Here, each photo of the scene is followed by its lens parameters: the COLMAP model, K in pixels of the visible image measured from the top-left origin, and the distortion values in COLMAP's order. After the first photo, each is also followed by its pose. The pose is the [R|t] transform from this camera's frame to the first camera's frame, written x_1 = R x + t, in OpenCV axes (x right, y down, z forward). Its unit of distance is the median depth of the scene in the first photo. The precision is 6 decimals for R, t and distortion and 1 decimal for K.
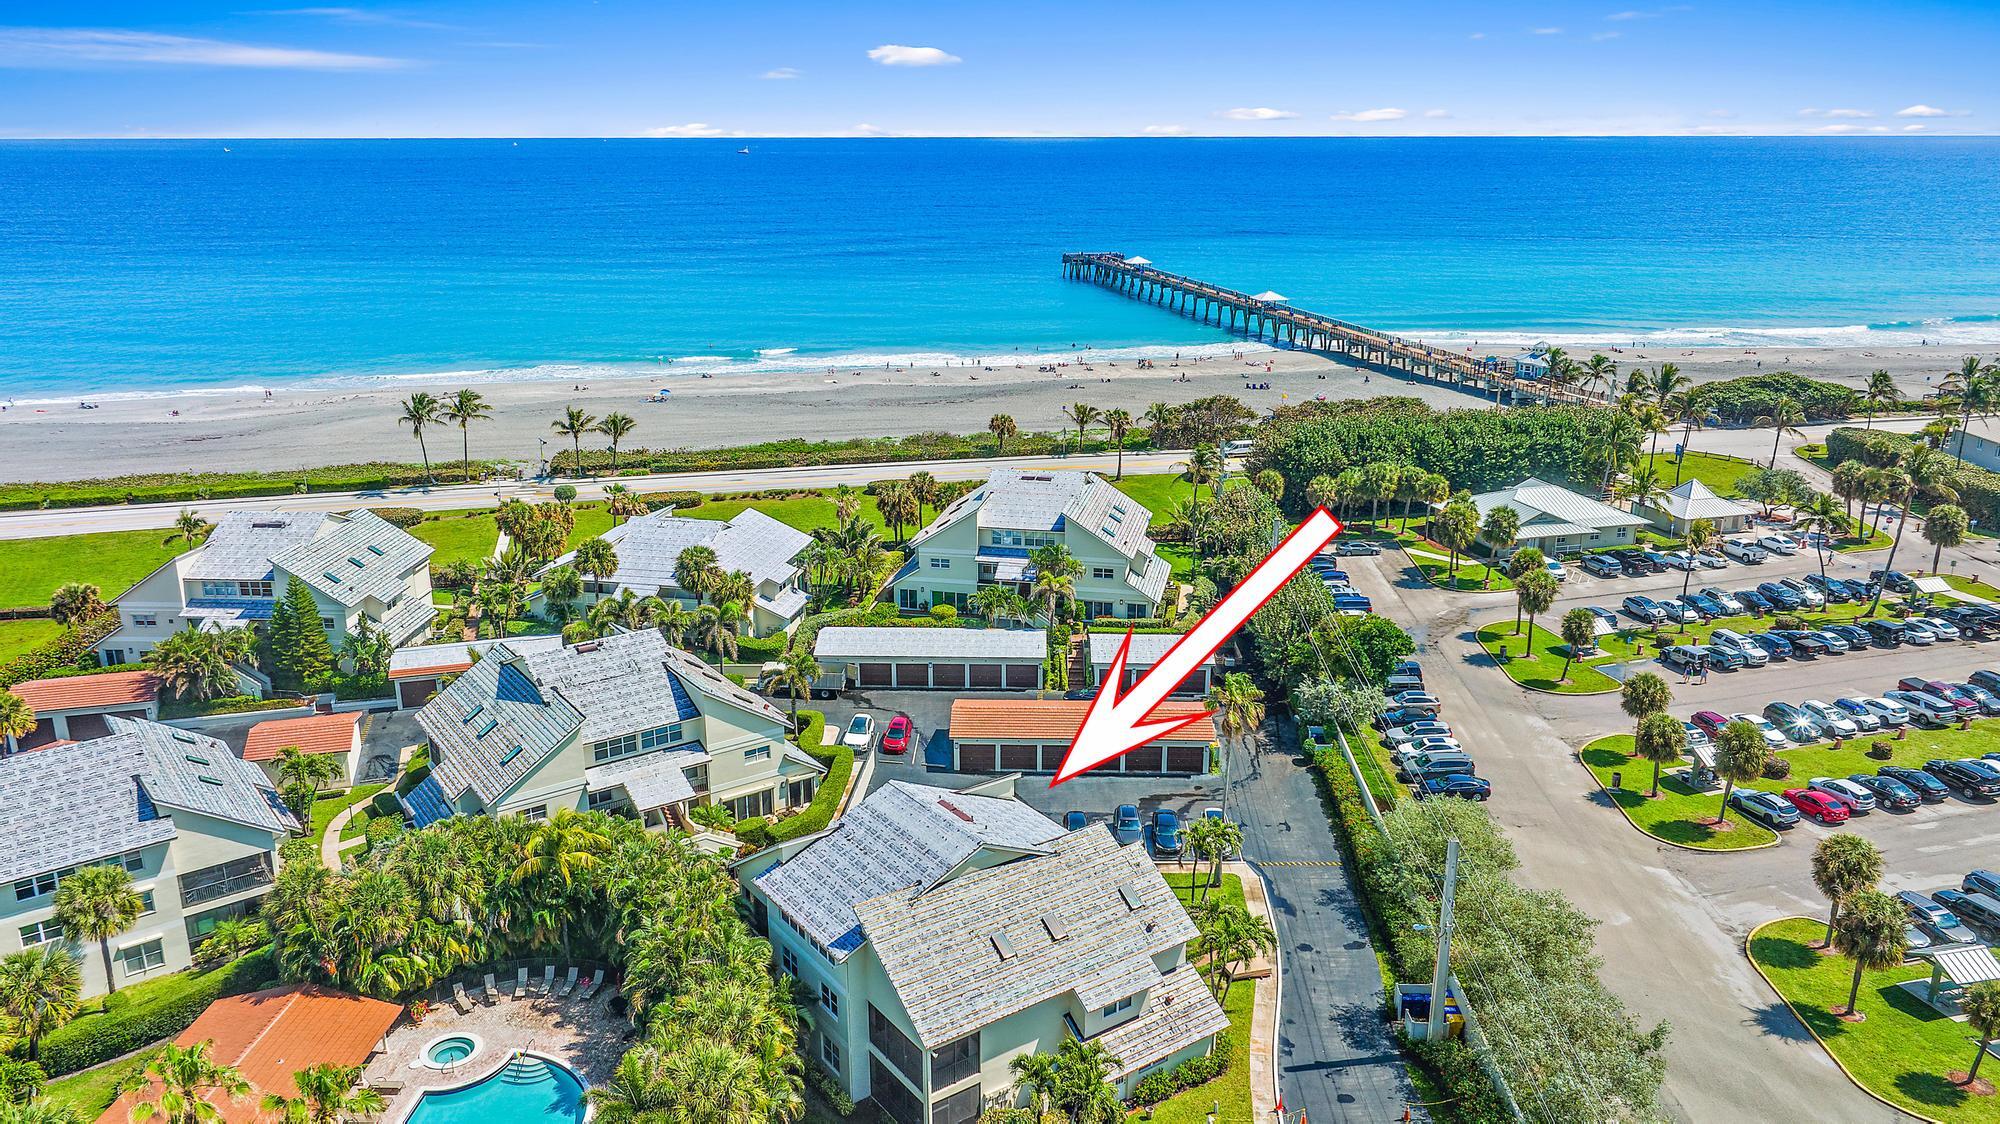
lens RADIAL K [[1473.3, 0, 1015.2], [0, 1473.3, 554.7], [0, 0, 1]] dist [-0.015432, -0.002036]
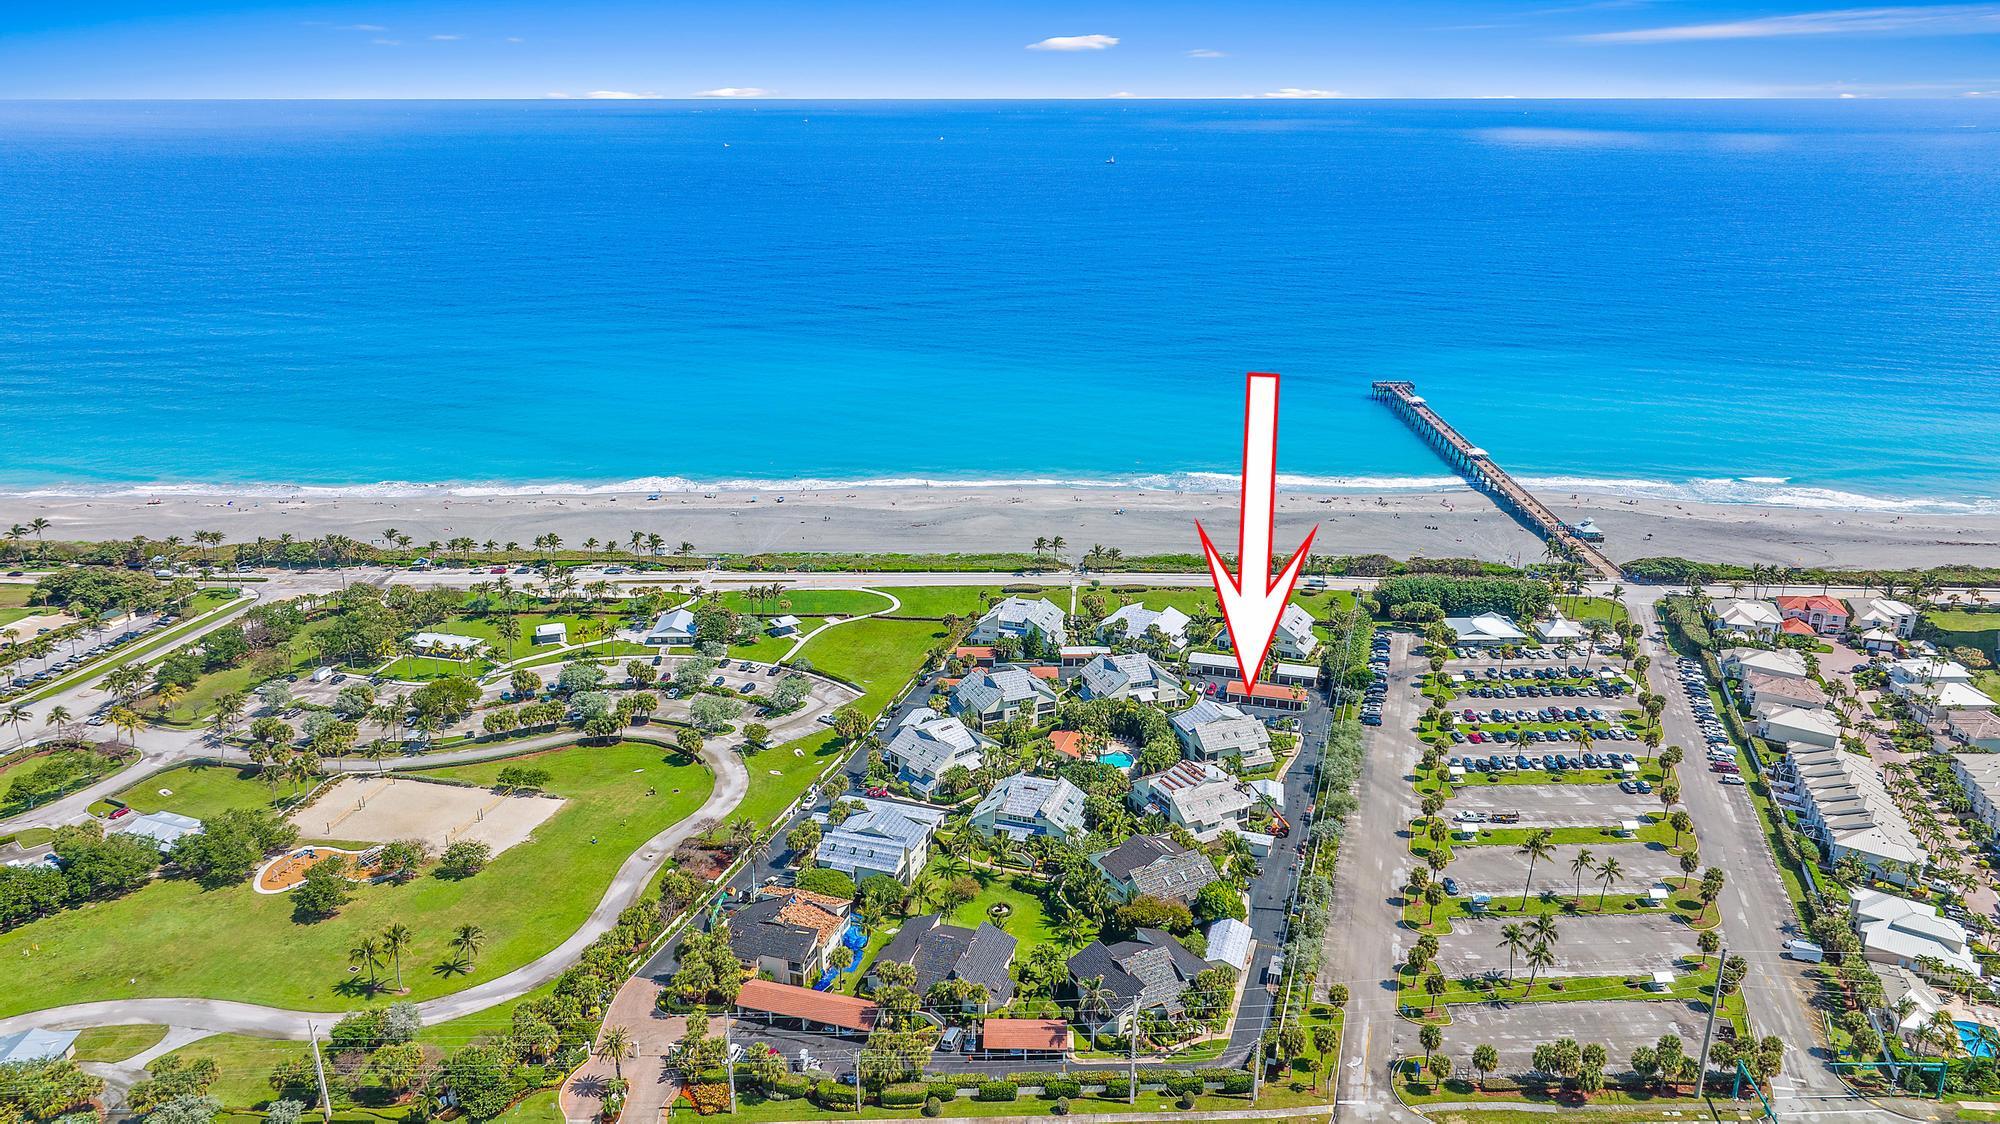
lens RADIAL K [[1473.3, 0, 1015.2], [0, 1473.3, 554.7], [0, 0, 1]] dist [-0.015432, -0.002036]
pose [[0.965555, 0.082046, -0.246924, 0.257337], [-0.074358, 0.996416, 0.040318, -0.252125], [0.249347, -0.020568, 0.968196, -2.075547]]
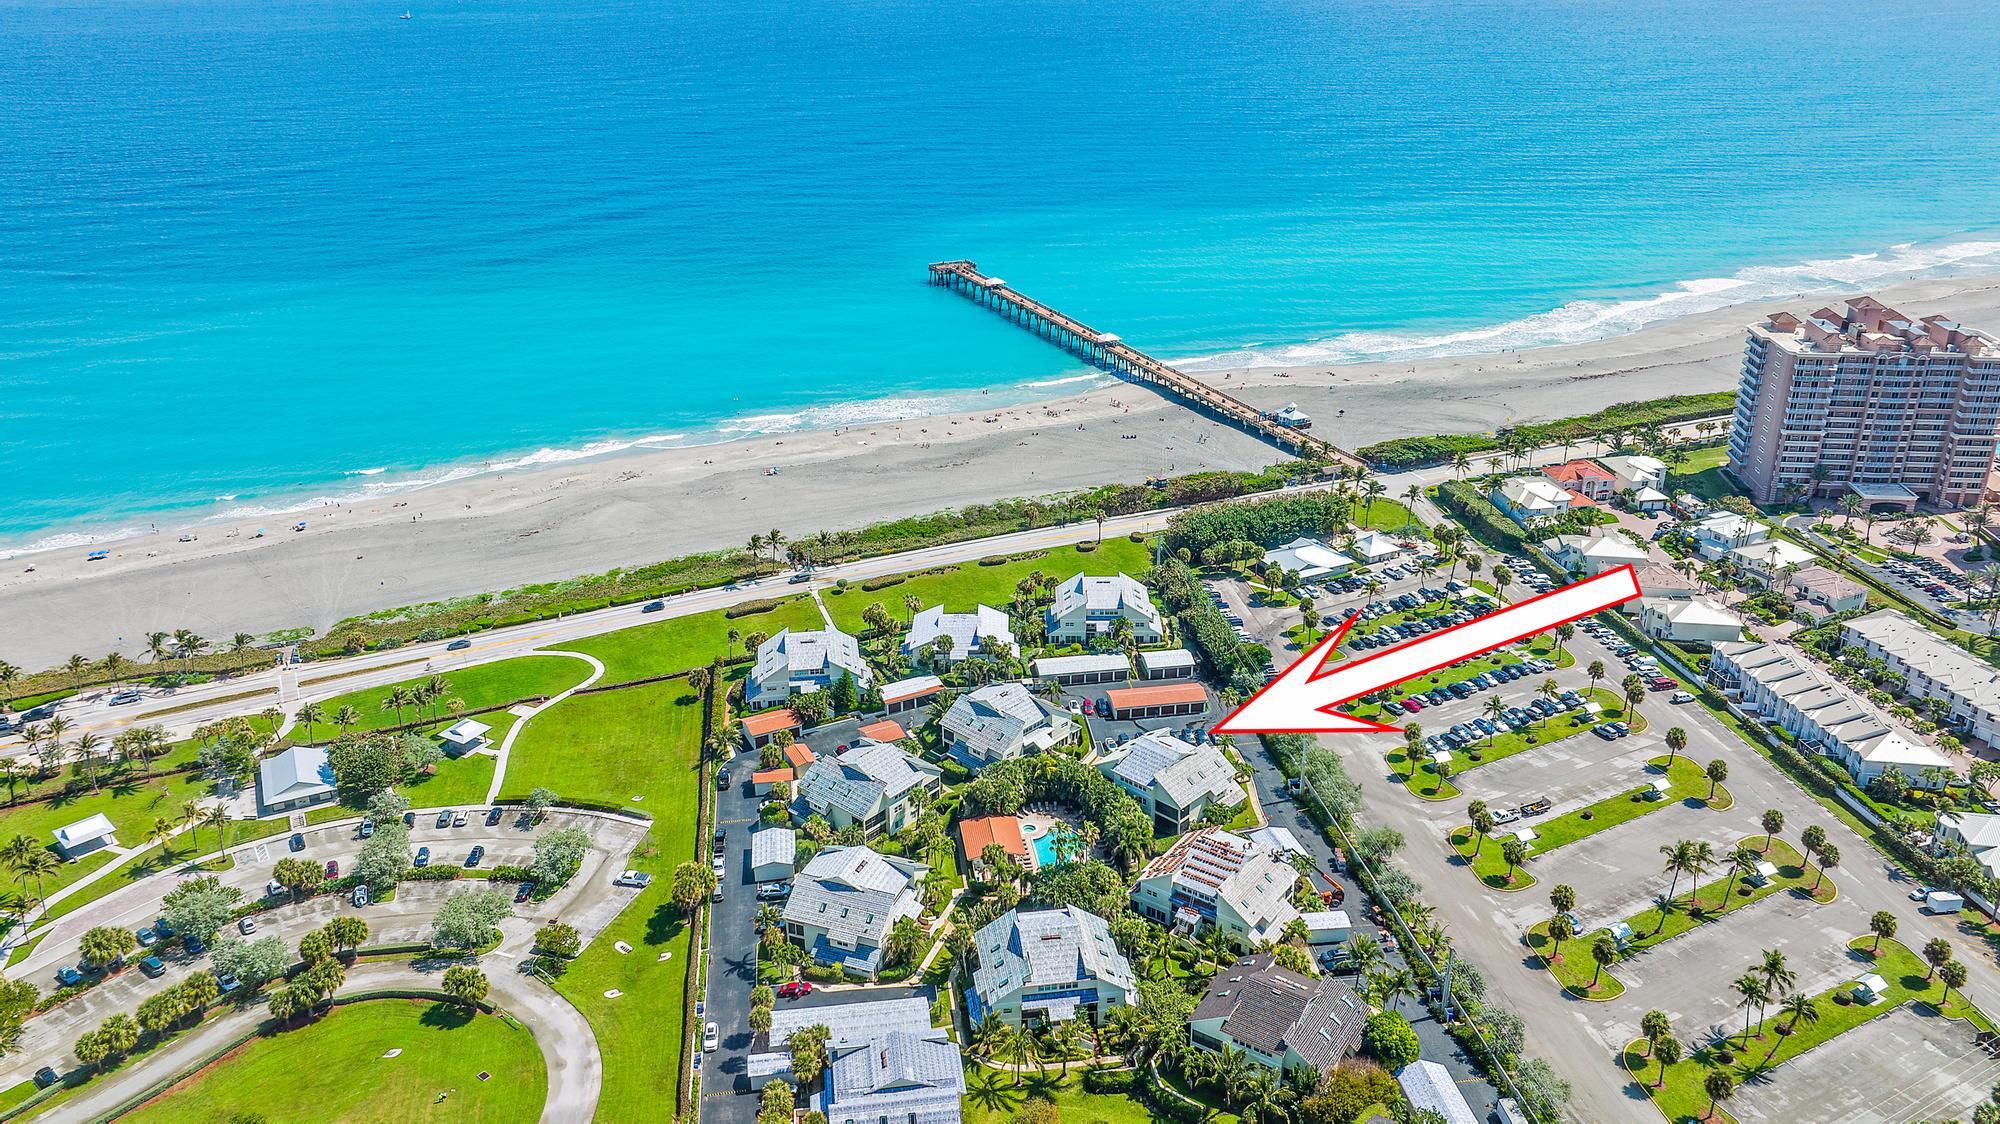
lens RADIAL K [[1519.1, 0, 1015.2], [0, 1519.1, 506.9], [0, 0, 1]] dist [-0.010880, -0.005265]
pose [[0.980984, -0.074981, 0.179021, -0.596971], [0.058628, 0.993753, 0.094961, -0.447077], [-0.185023, -0.082660, 0.979252, -1.439810]]
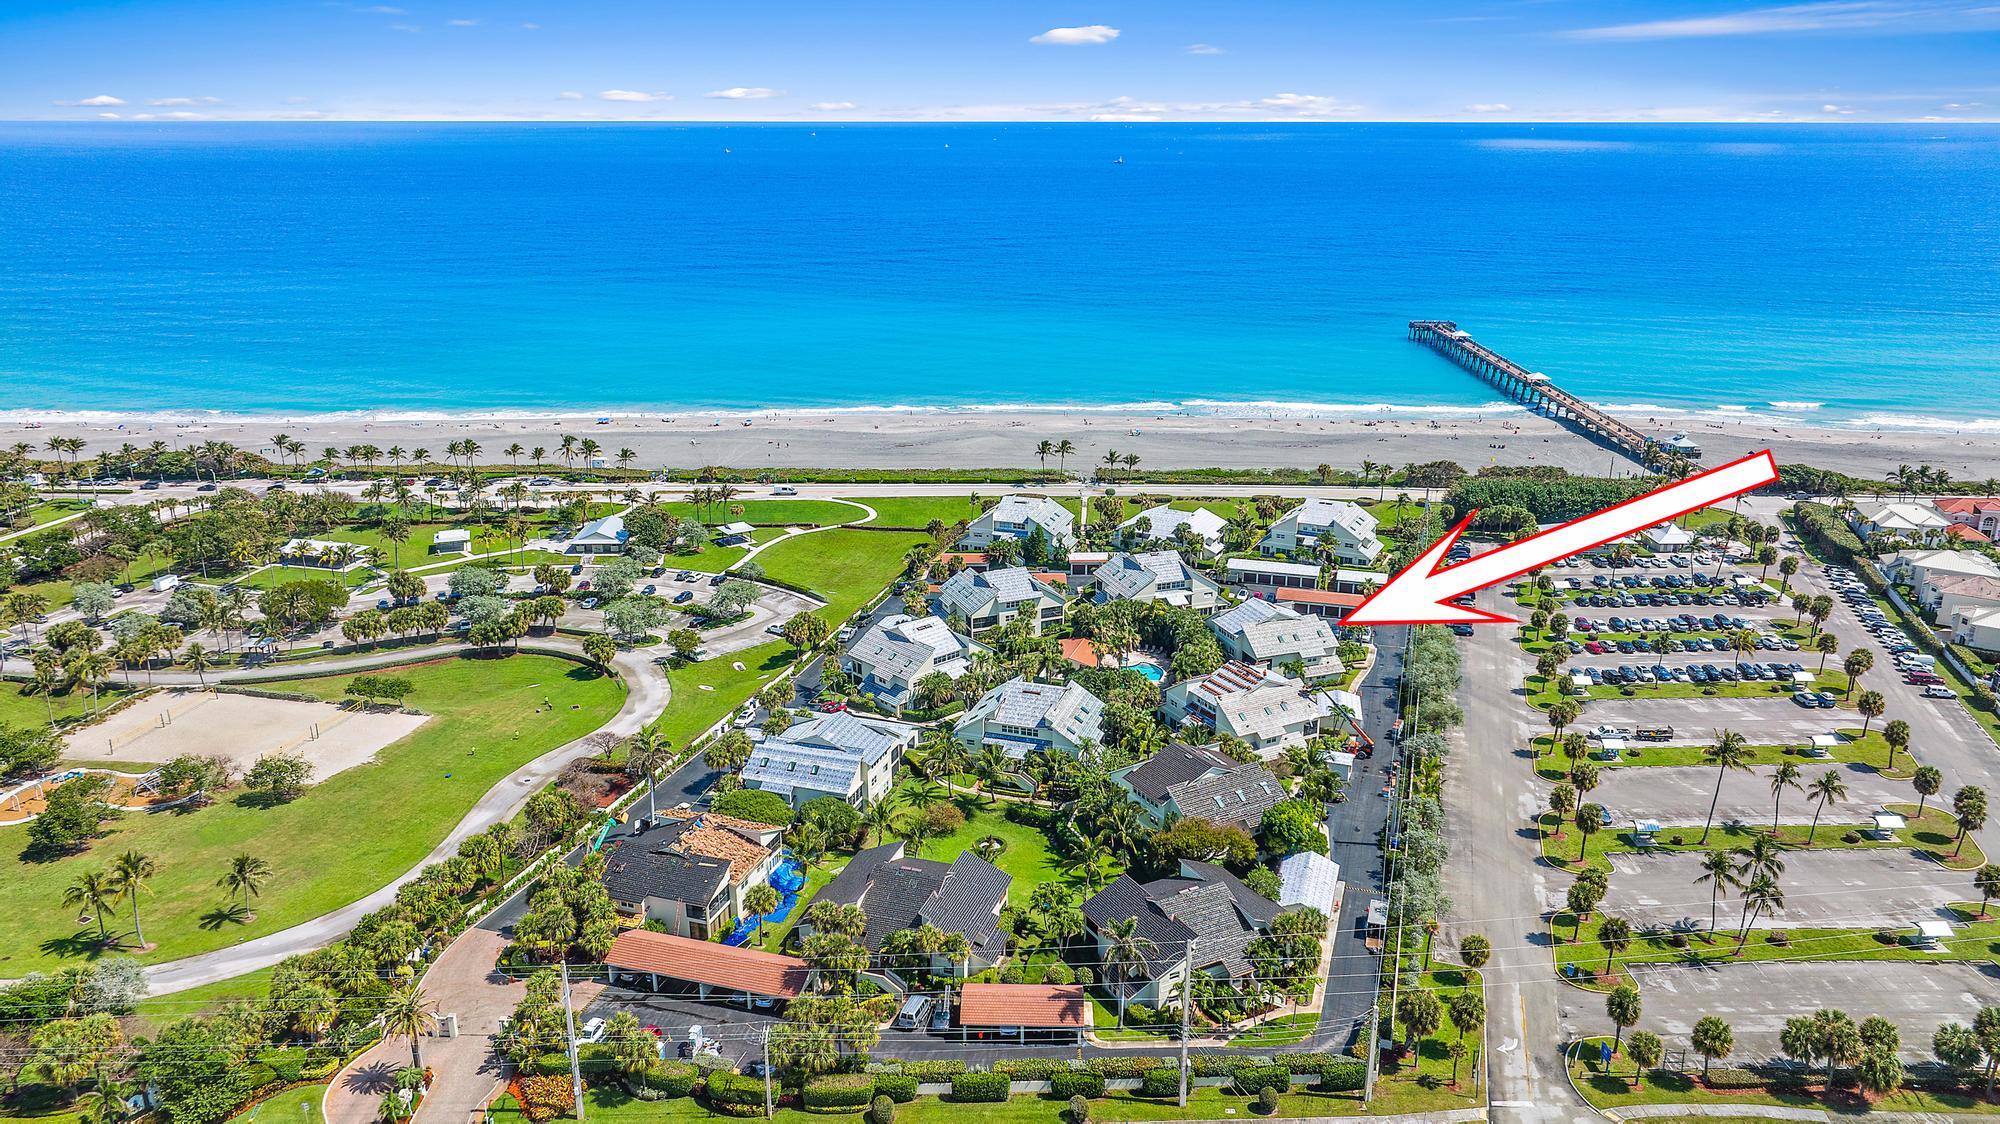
lens RADIAL K [[1454.9, 0, 1013.5], [0, 1454.9, 557.7], [0, 0, 1]] dist [-0.035479, 0.042779]
pose [[0.964497, 0.078446, -0.252173, 0.137759], [-0.073926, 0.996888, 0.027368, 0.008588], [0.253535, -0.007754, 0.967295, -1.491621]]
